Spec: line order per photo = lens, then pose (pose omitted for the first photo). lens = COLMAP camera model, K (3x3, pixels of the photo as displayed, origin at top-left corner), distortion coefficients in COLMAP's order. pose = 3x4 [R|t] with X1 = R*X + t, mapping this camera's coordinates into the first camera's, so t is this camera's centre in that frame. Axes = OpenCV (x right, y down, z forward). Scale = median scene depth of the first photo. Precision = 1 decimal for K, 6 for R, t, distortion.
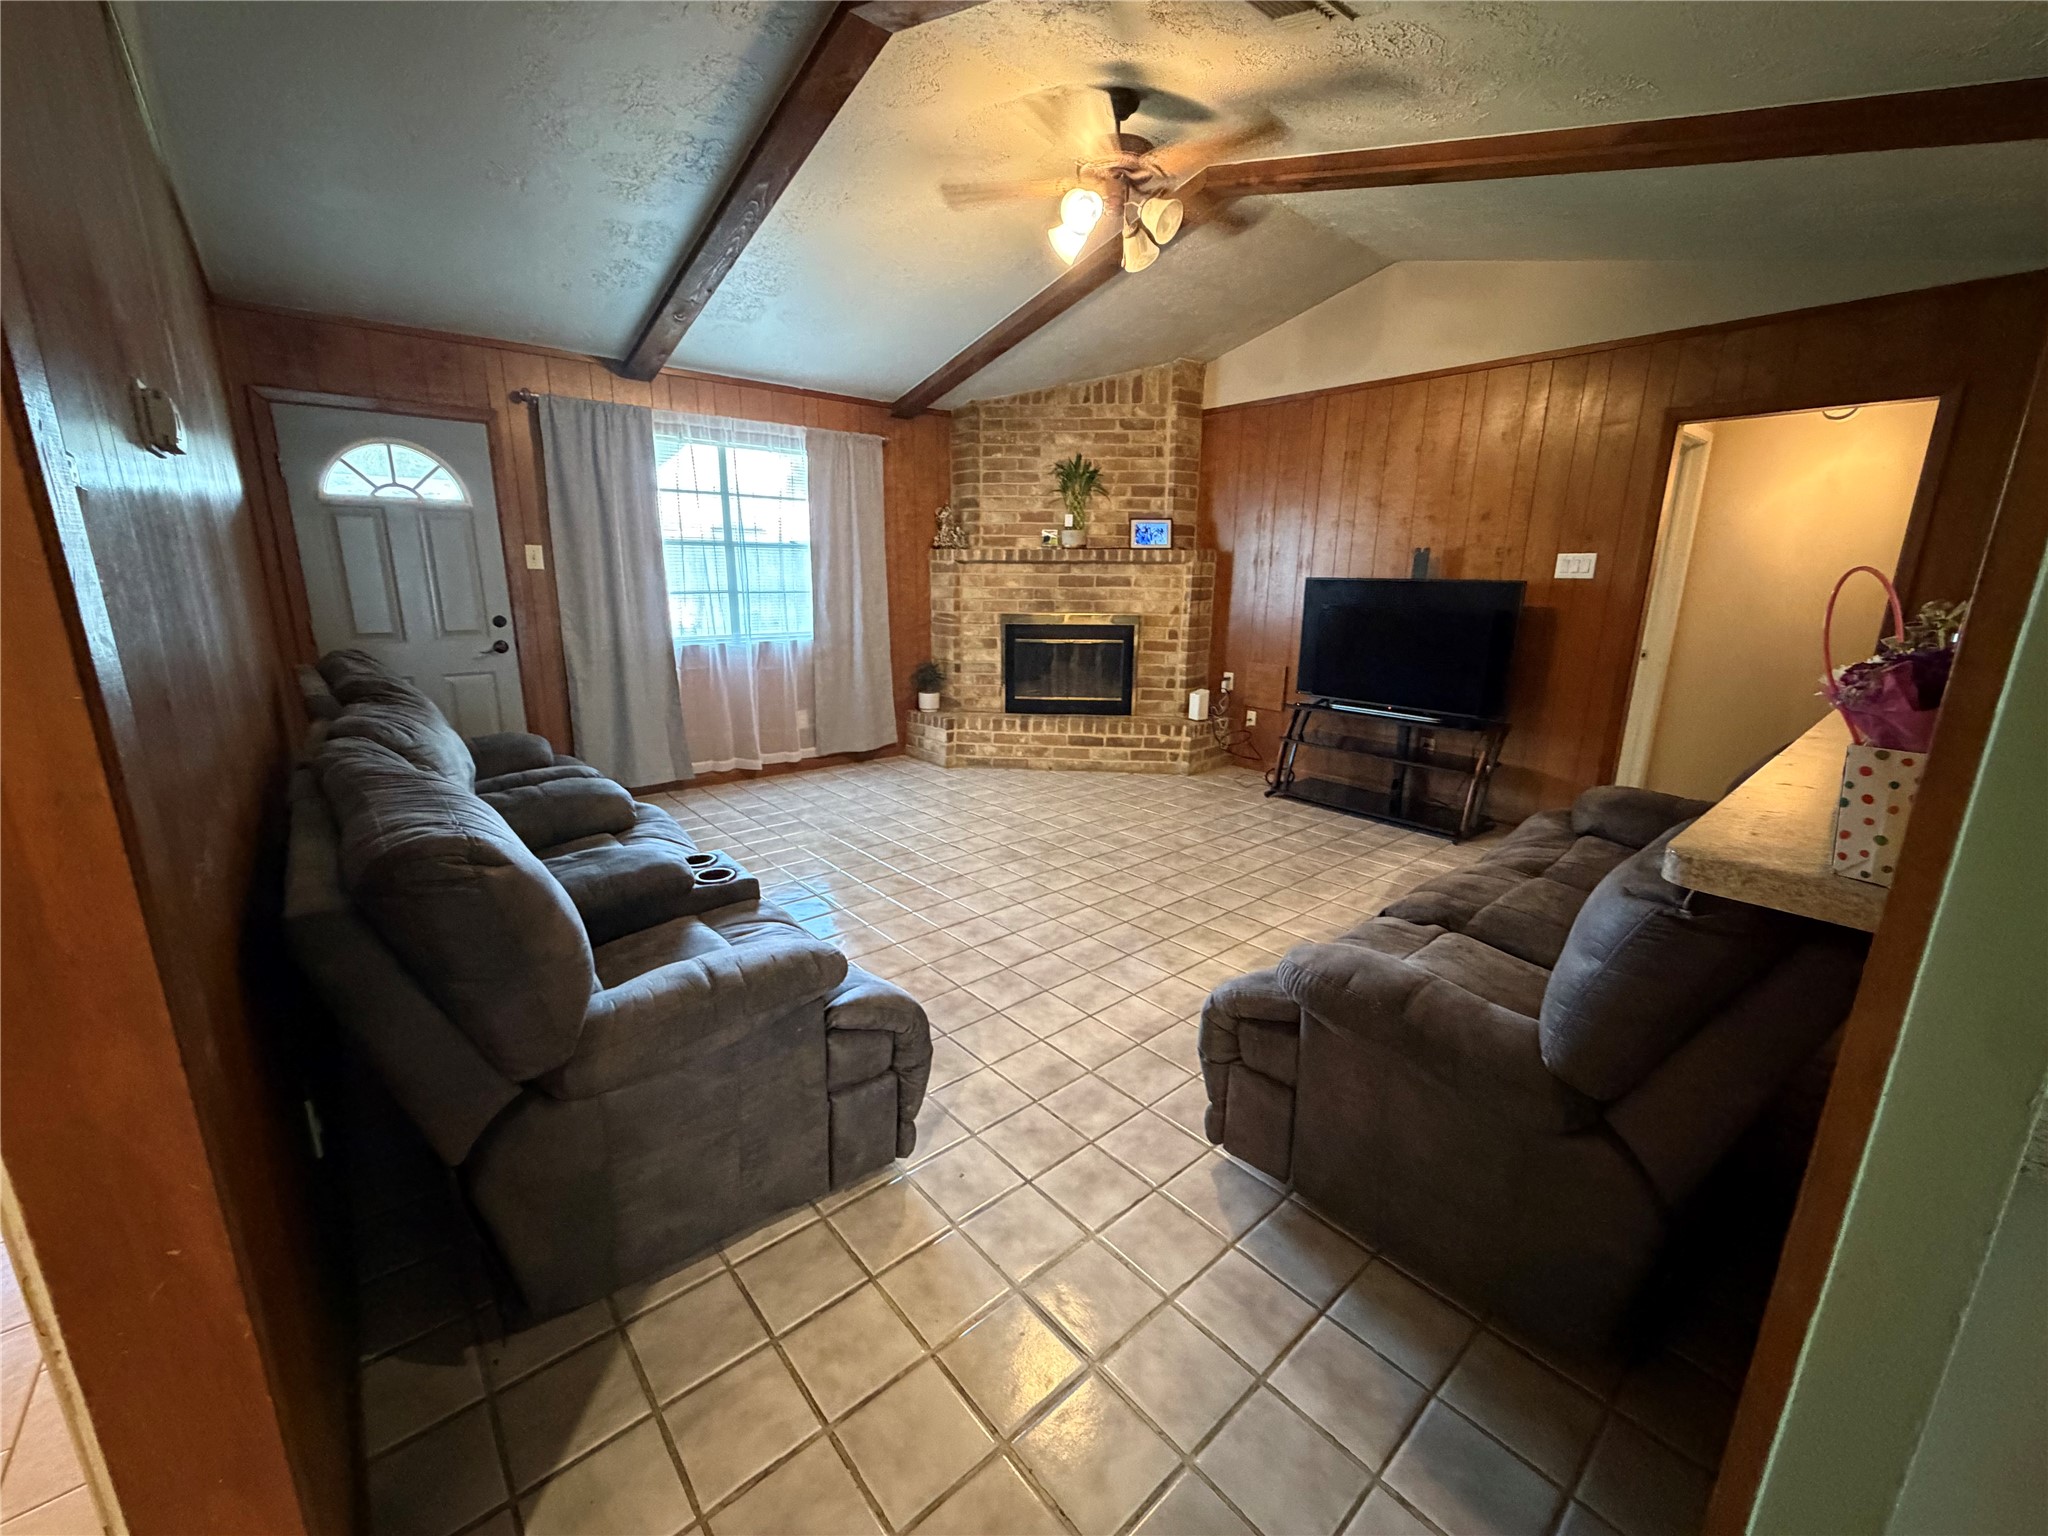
lens RADIAL K [[818.2, 0, 1019.9], [0, 818.2, 766.2], [0, 0, 1]] dist [0.000817, 0.000032]
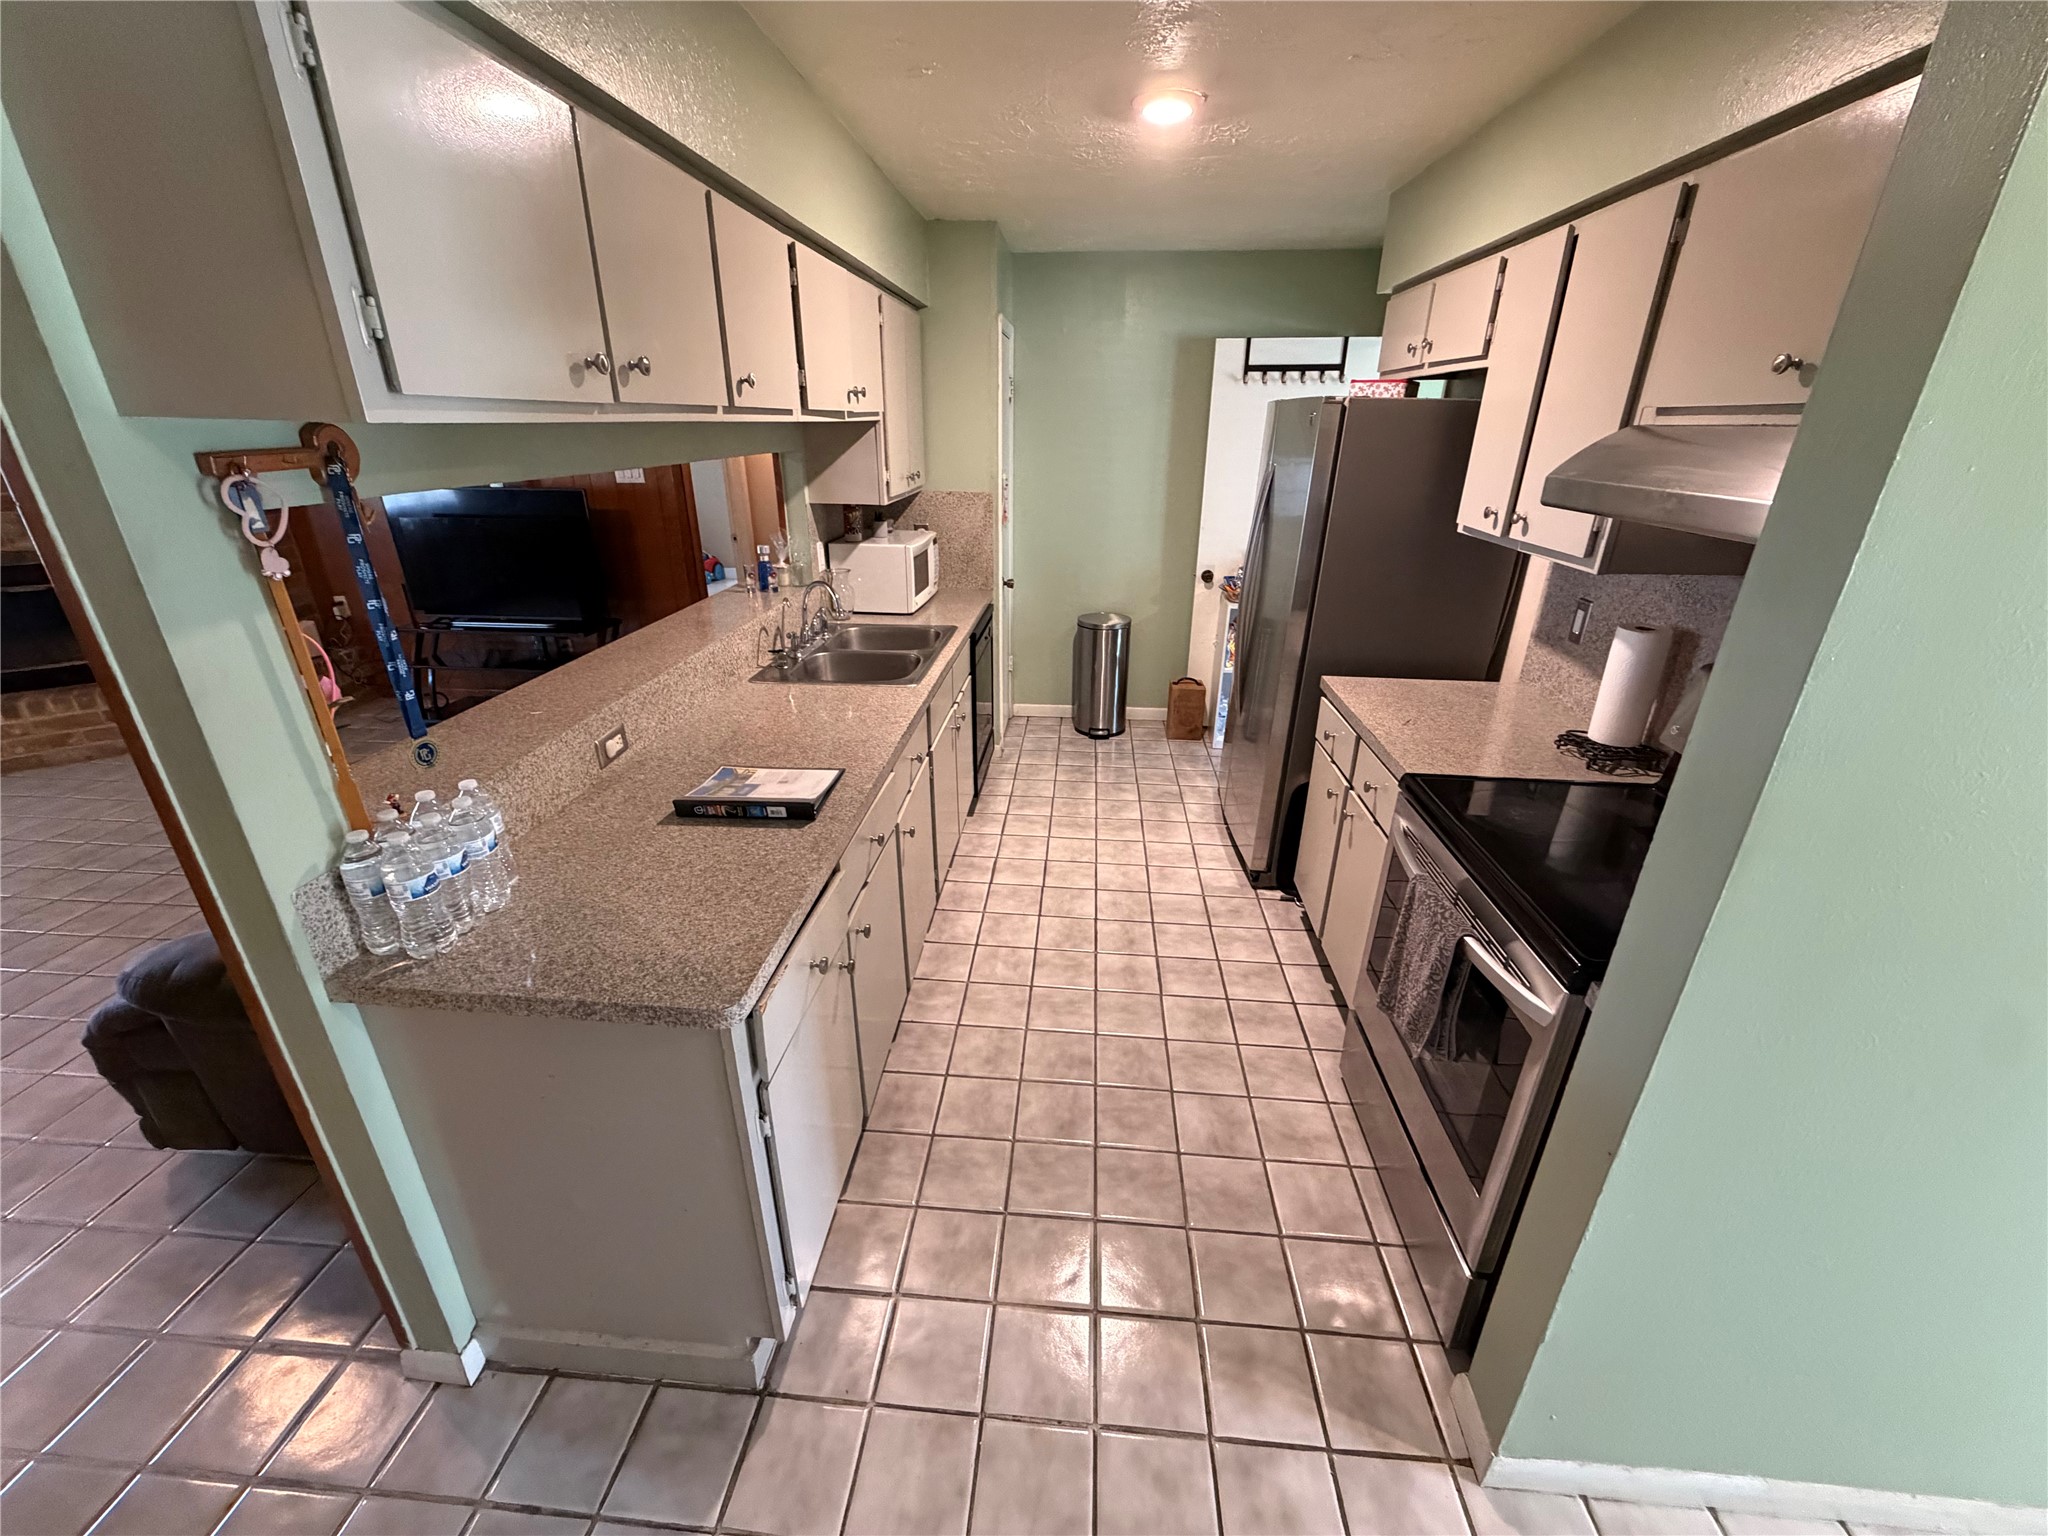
lens RADIAL K [[818.2, 0, 1021.9], [0, 818.2, 768.1], [0, 0, 1]] dist [0.000817, 0.000032]
pose [[0.709004, -0.282298, 0.646236, 0.173214], [0.171793, 0.957915, 0.229970, -0.015603], [-0.683960, -0.052031, 0.727662, -0.163736]]
